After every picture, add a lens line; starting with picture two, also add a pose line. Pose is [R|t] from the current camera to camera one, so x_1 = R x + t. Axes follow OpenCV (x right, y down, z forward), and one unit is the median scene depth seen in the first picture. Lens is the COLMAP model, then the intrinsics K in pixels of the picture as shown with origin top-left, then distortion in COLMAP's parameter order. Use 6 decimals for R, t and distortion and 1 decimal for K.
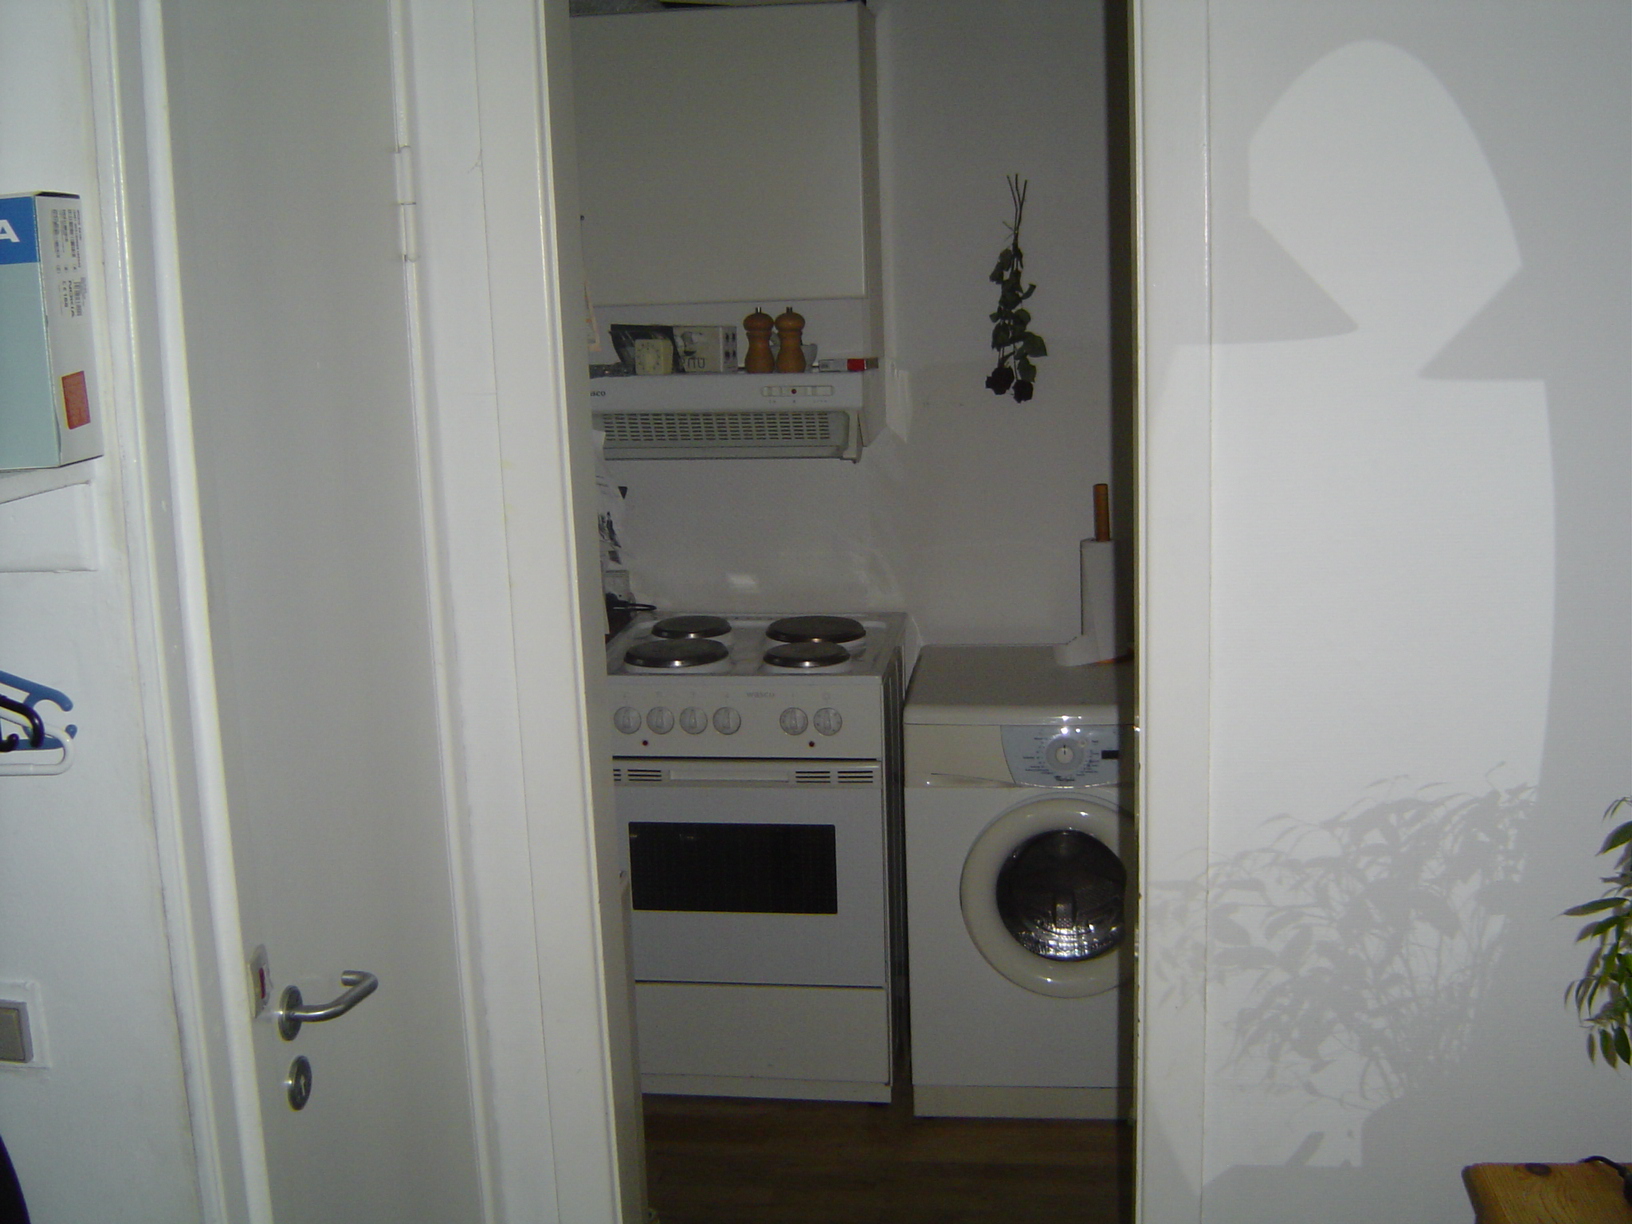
lens RADIAL K [[1901.8, 0, 813.7], [0, 1901.8, 607.3], [0, 0, 1]] dist [-0.108991, -0.084675]
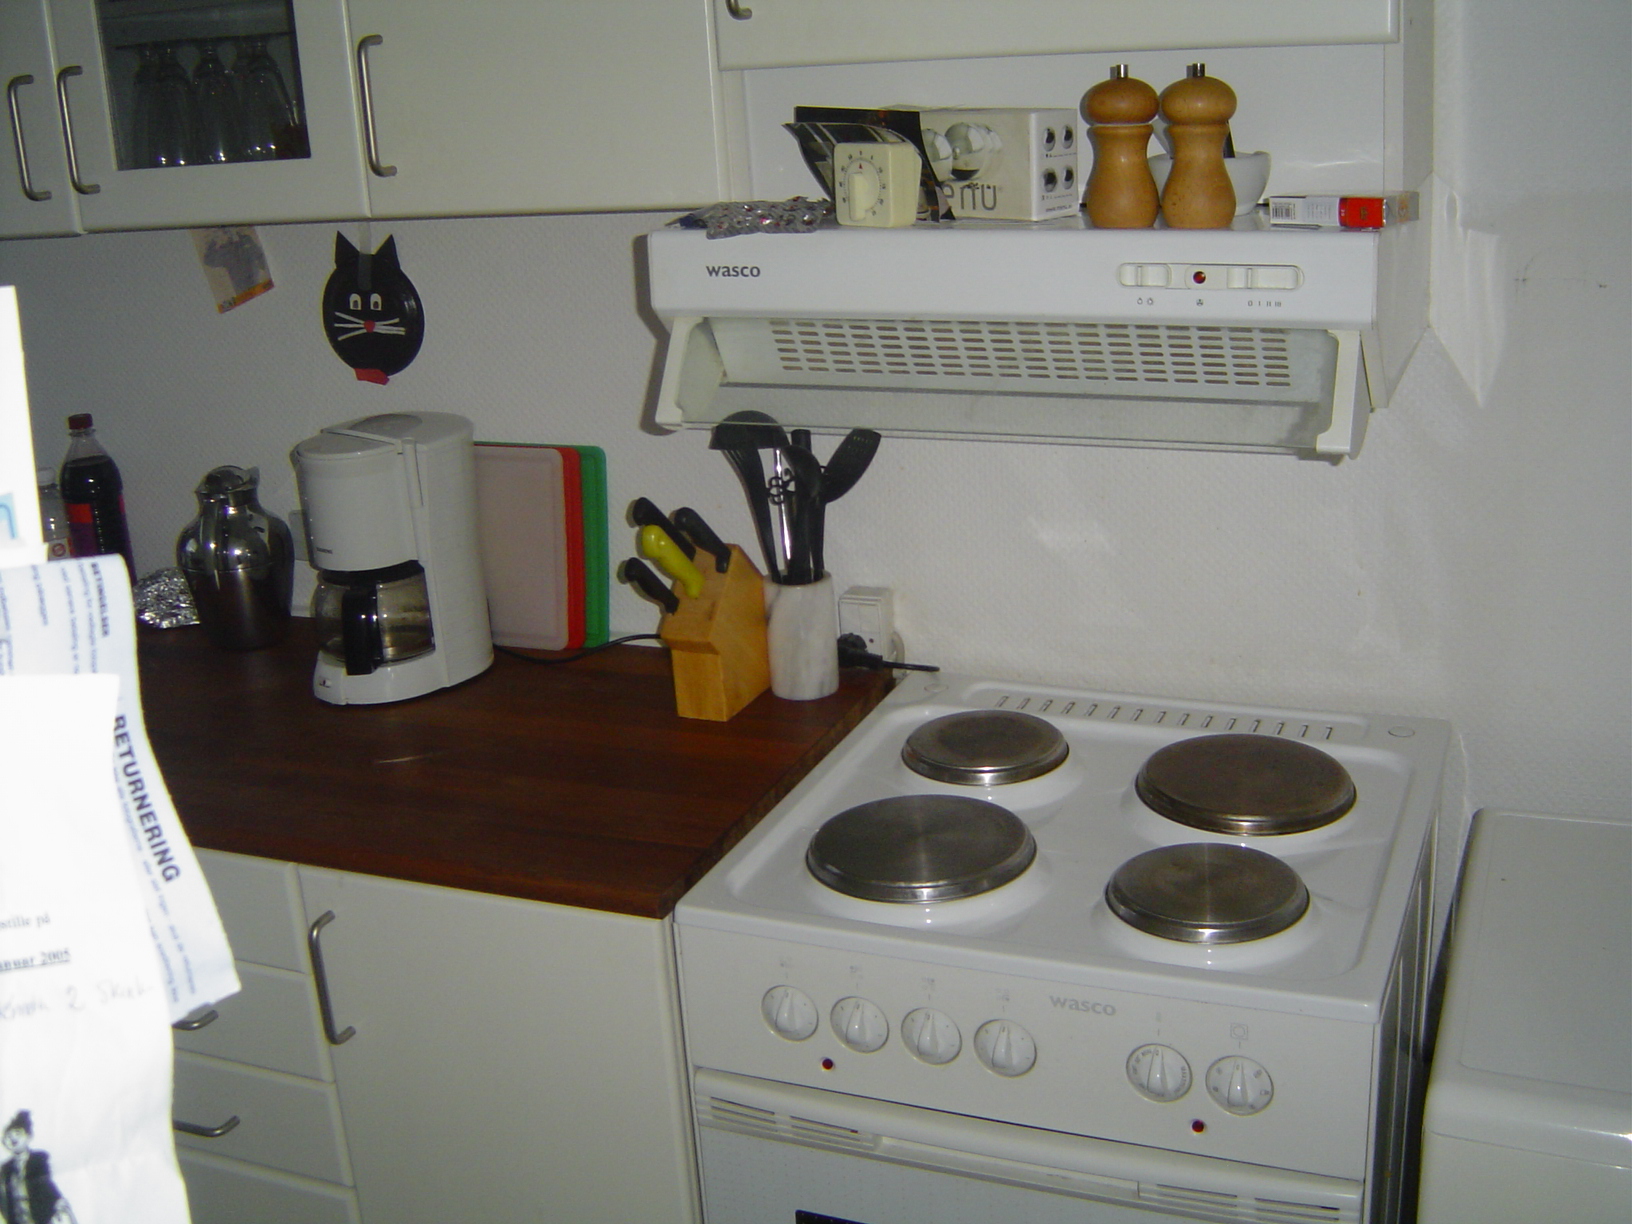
lens RADIAL K [[1901.8, 0, 813.7], [0, 1901.8, 607.3], [0, 0, 1]] dist [-0.108991, -0.084675]
pose [[0.961286, 0.057724, -0.269439, 0.022172], [-0.021900, 0.990723, 0.134118, -0.094994], [0.274681, -0.123025, 0.953633, 0.581504]]
